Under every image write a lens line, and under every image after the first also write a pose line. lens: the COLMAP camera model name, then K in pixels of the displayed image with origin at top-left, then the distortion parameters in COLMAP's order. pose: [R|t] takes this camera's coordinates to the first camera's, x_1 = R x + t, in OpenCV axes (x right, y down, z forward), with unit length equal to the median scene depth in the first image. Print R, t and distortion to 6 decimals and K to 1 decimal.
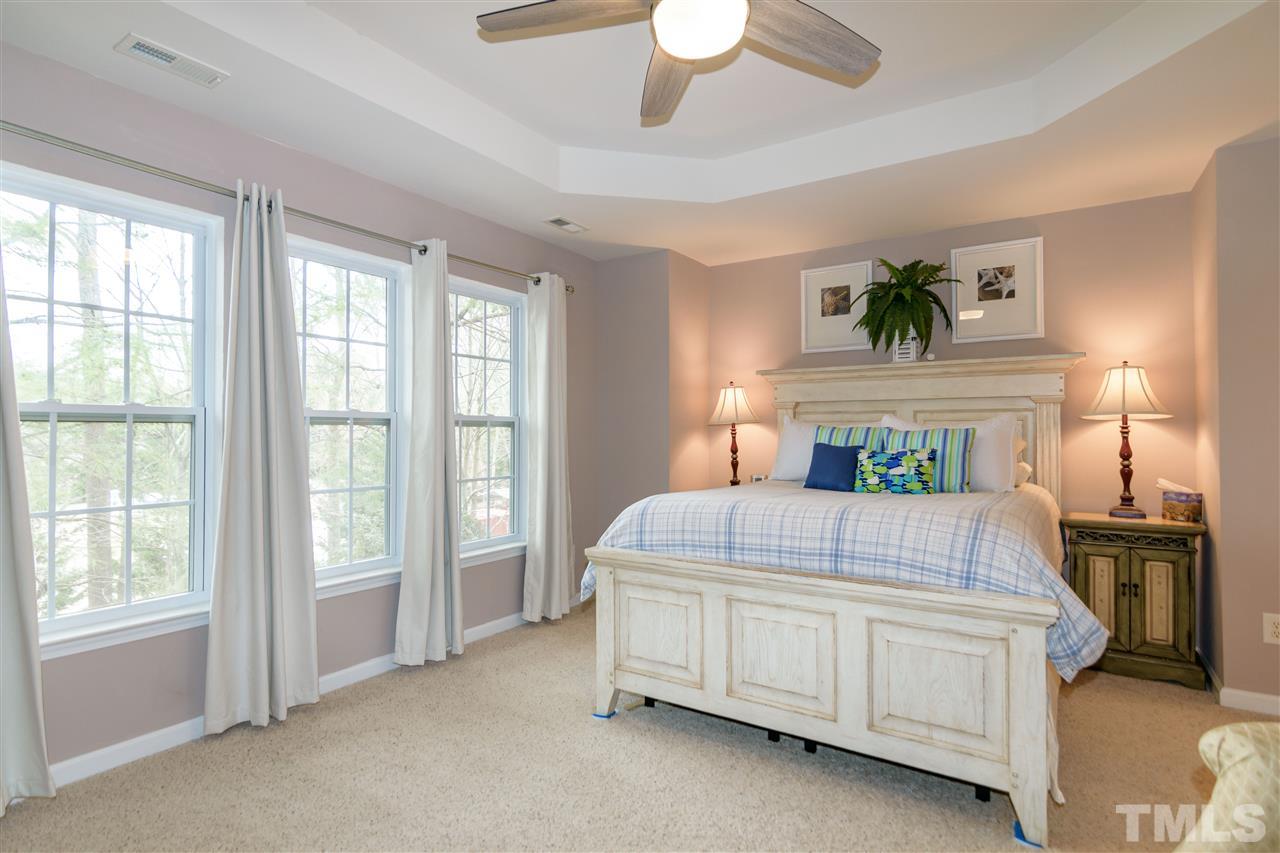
lens RADIAL K [[645.1, 0, 640.0], [0, 645.1, 426.5], [0, 0, 1]] dist [-0.001619, 0.002257]
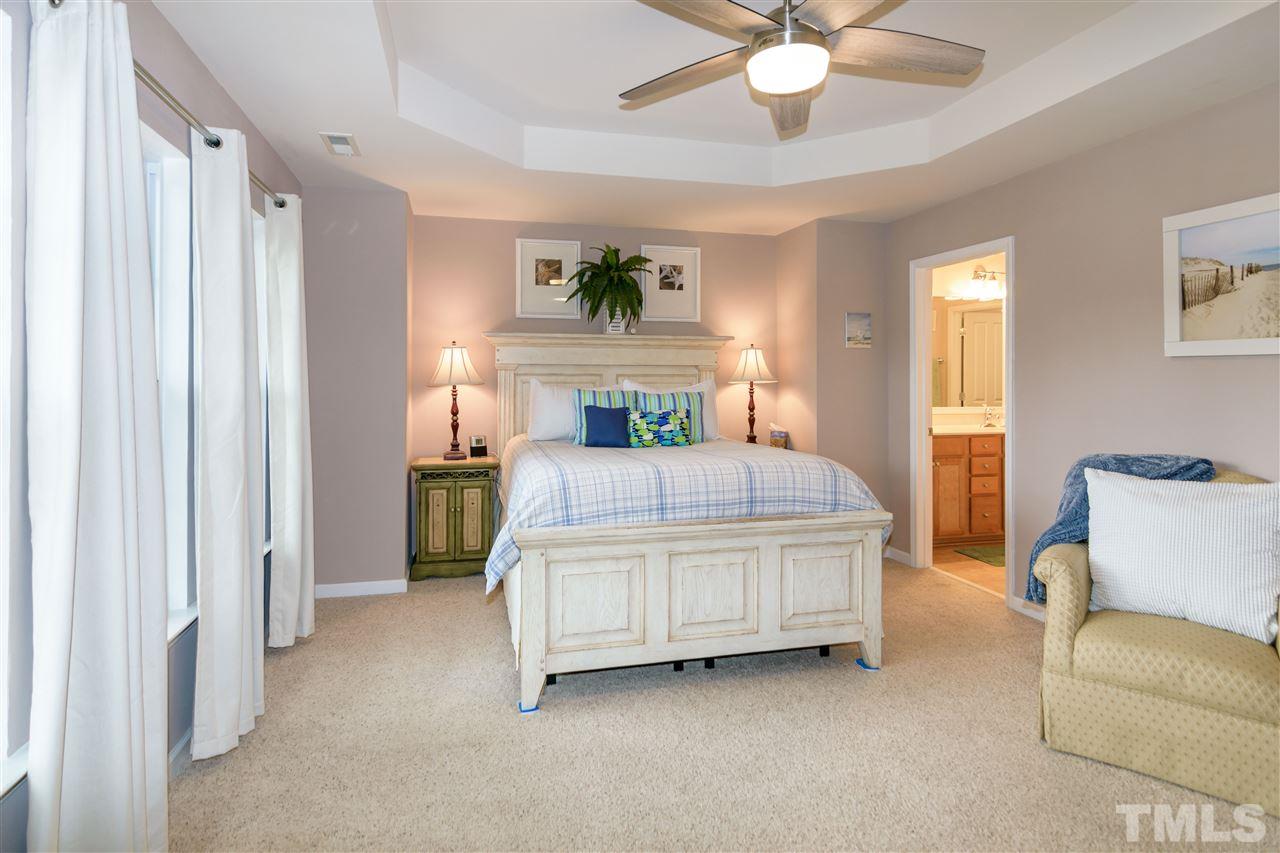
lens RADIAL K [[639.3, 0, 616.4], [0, 639.3, 374.0], [0, 0, 1]] dist [-0.000196, -0.000107]
pose [[0.691157, 0.004994, 0.722688, -0.552099], [-0.009177, 0.999956, 0.001867, -0.035249], [-0.722647, -0.007923, 0.691172, 0.231458]]
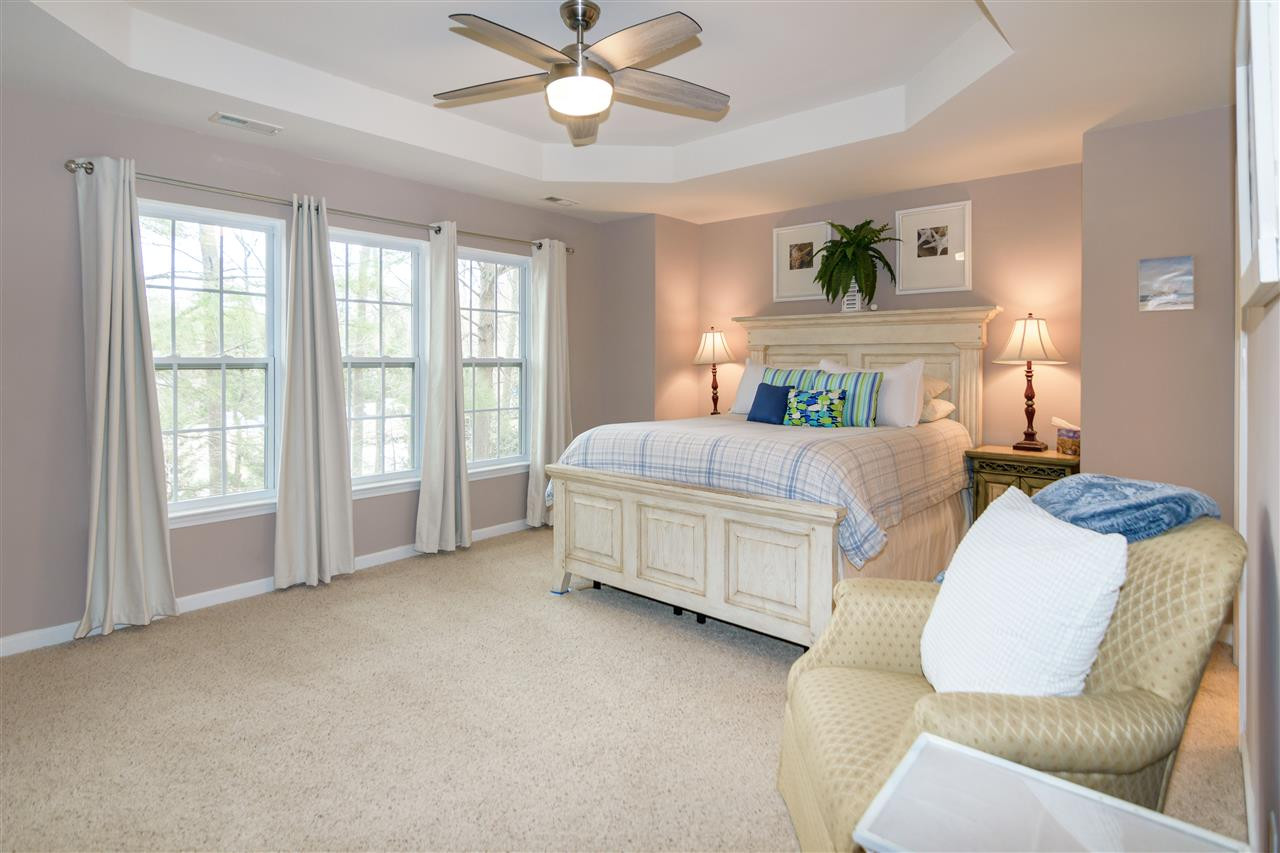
lens RADIAL K [[653.0, 0, 641.8], [0, 653.0, 365.7], [0, 0, 1]] dist [0.000509, -0.000729]
pose [[0.992045, 0.003685, -0.125829, 0.235976], [-0.001367, 0.999828, 0.018504, -0.031656], [0.125876, -0.018185, 0.991879, -0.243081]]
